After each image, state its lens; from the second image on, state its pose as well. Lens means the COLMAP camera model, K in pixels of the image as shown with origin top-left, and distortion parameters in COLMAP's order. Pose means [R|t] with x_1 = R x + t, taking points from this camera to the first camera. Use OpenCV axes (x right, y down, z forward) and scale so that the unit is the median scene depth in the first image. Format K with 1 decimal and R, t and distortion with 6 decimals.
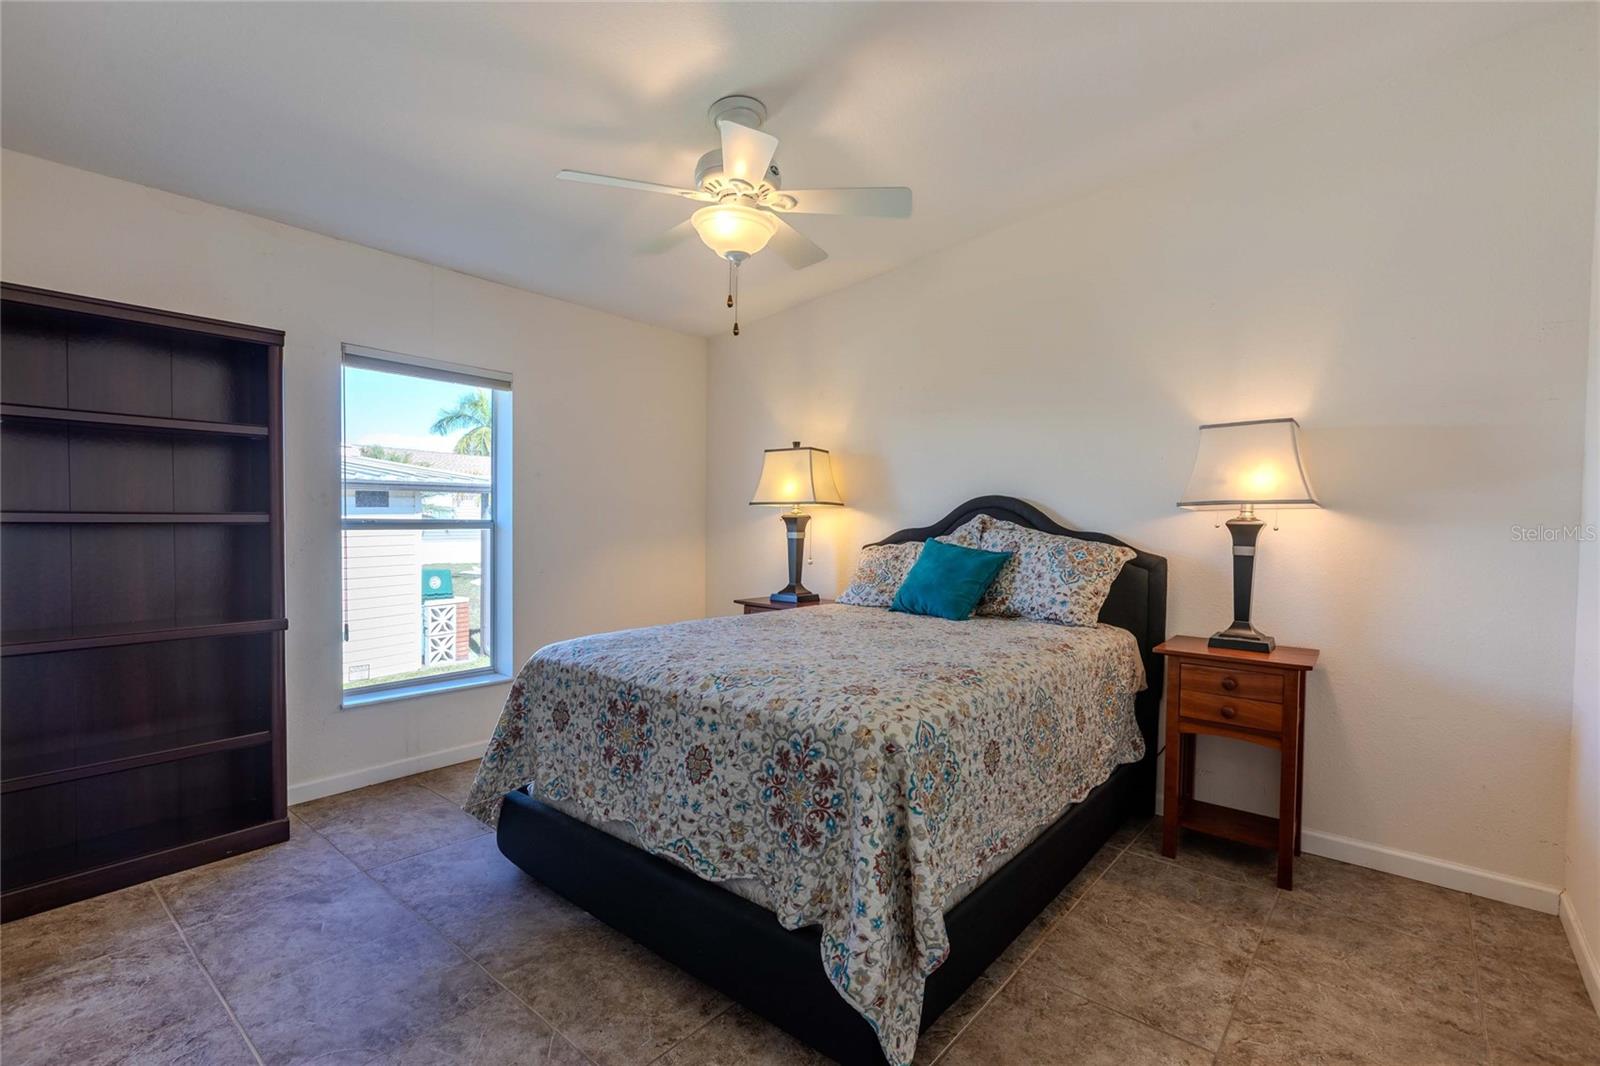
lens RADIAL K [[719.3, 0, 788.9], [0, 719.3, 552.7], [0, 0, 1]] dist [0.000693, 0.000546]
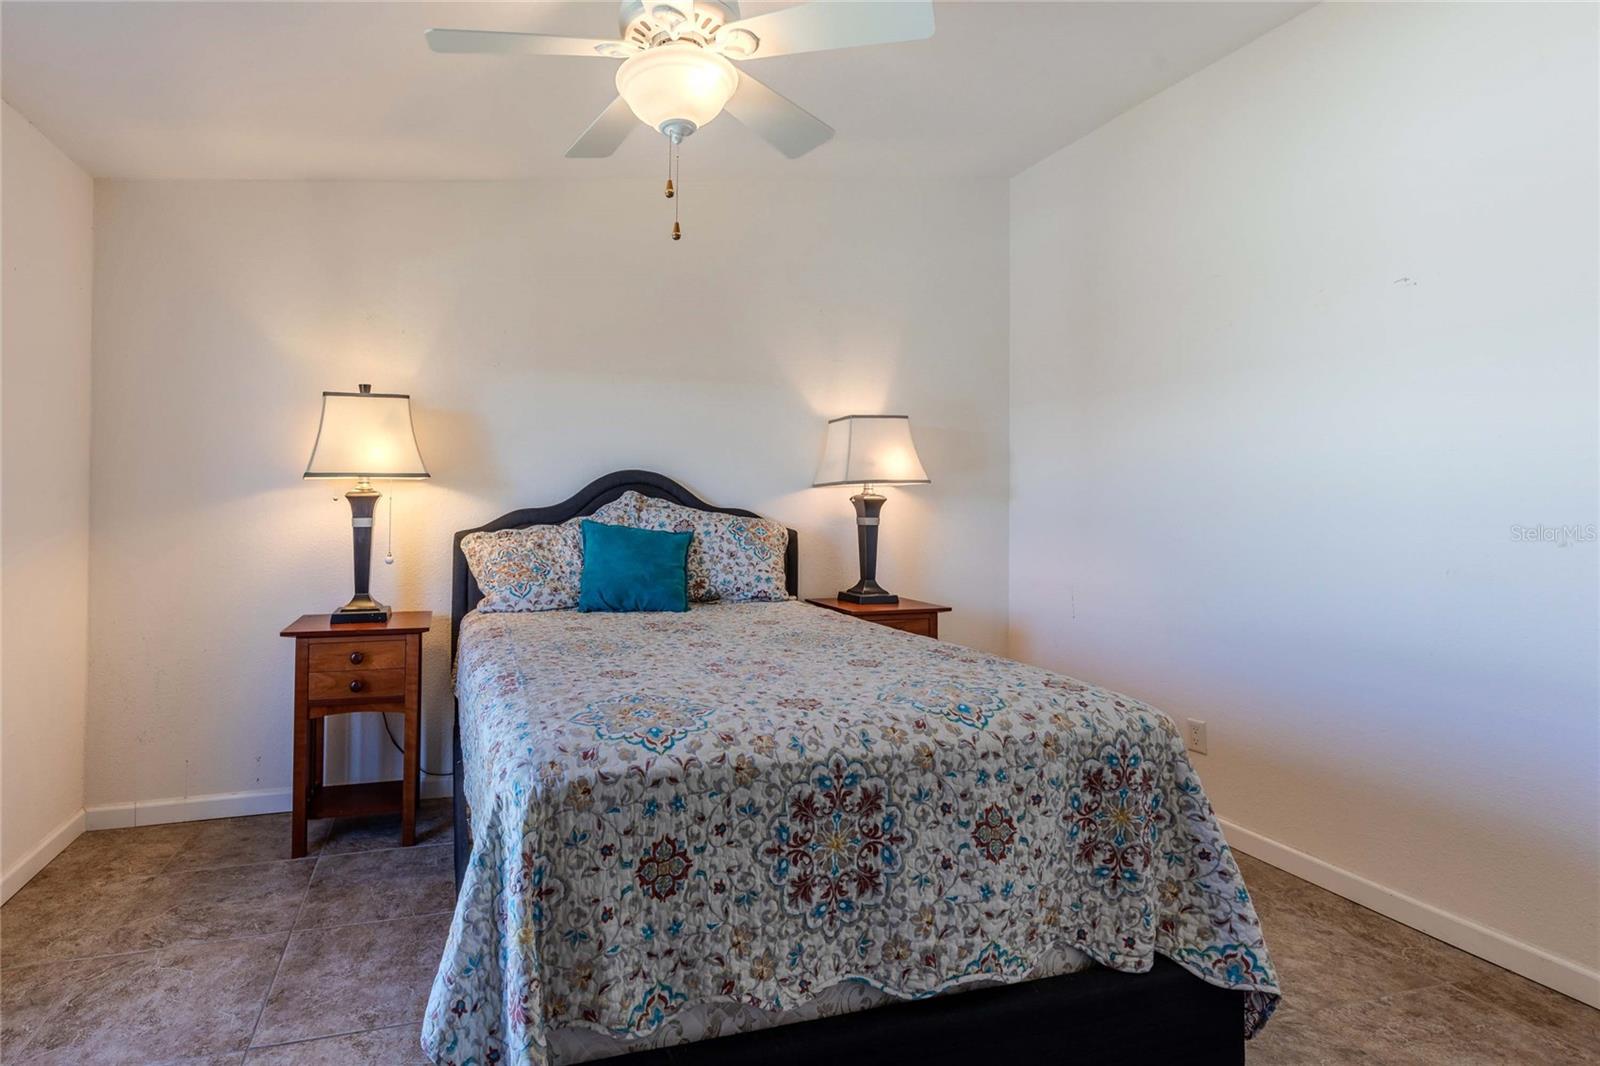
lens RADIAL K [[824.1, 0, 515.8], [0, 824.1, 498.2], [0, 0, 1]] dist [0.001290, 0.000161]
pose [[0.580695, -0.011024, 0.814046, -0.946510], [0.042373, 0.998962, -0.016699, -0.049054], [-0.813018, 0.044190, 0.580560, 0.767849]]
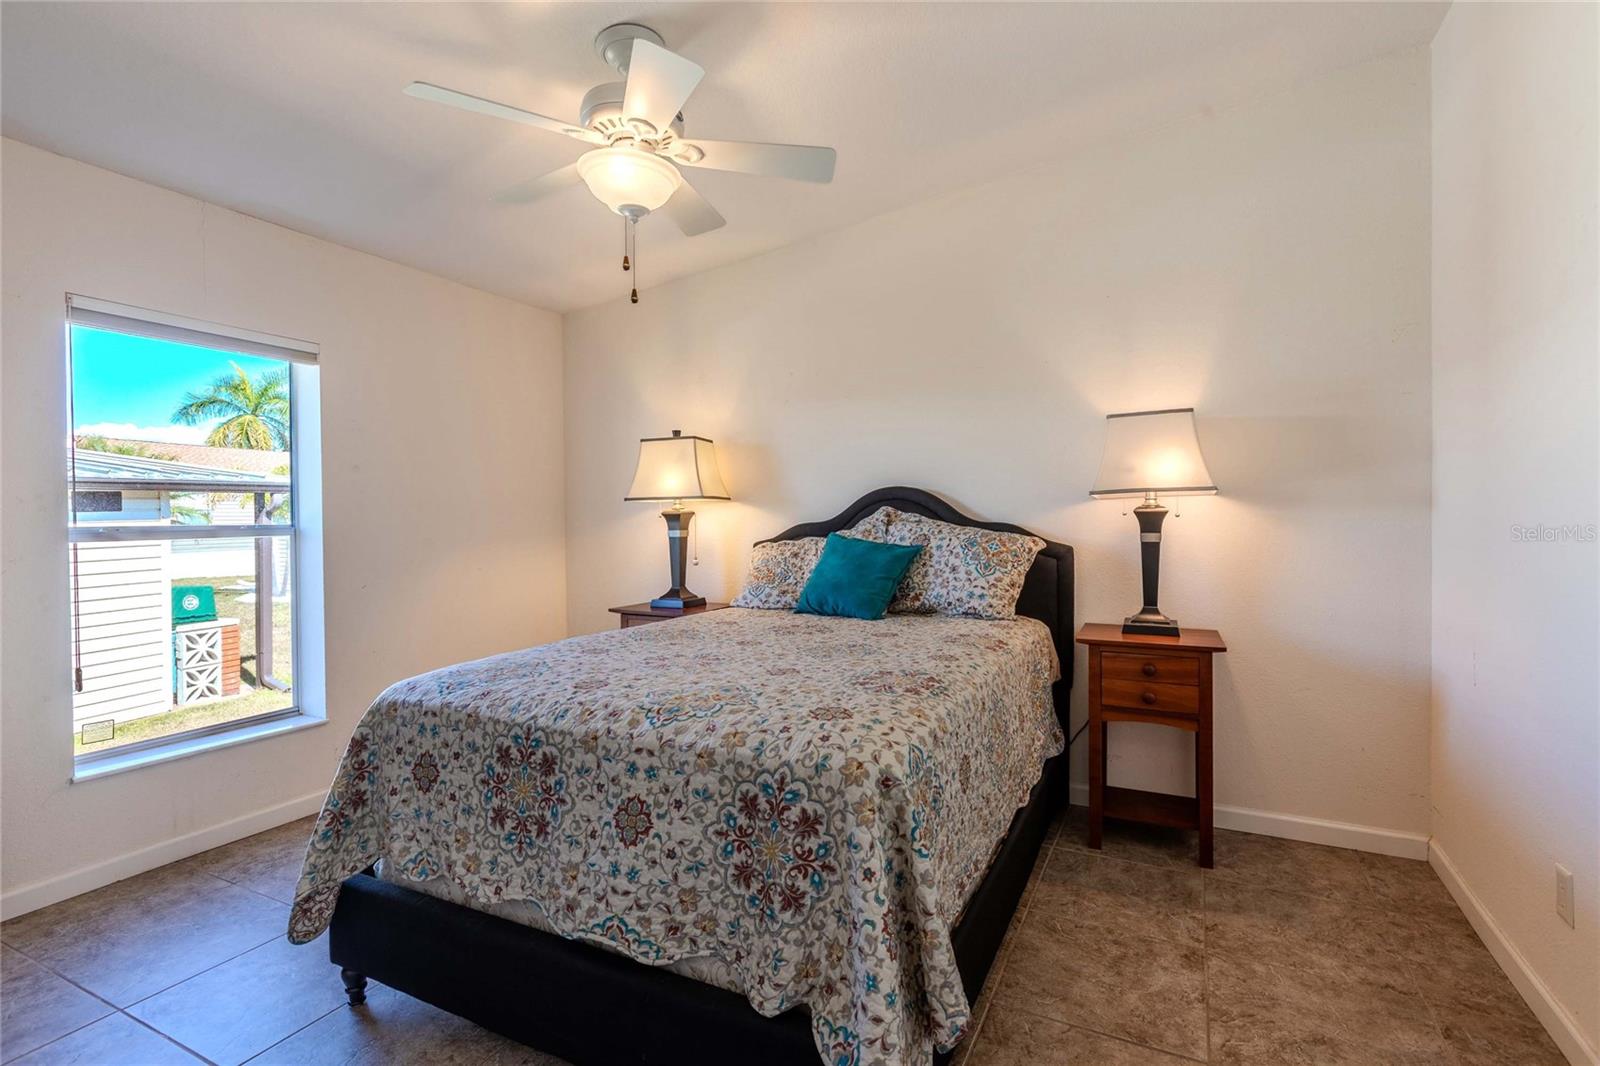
lens RADIAL K [[730.0, 0, 800.0], [0, 730.0, 533.0], [0, 0, 1]] dist [0.003859, -0.000255]
pose [[0.969517, -0.026260, 0.243614, -0.116022], [0.031316, 0.999367, -0.016906, -0.008004], [-0.243015, 0.024020, 0.969725, 0.129996]]
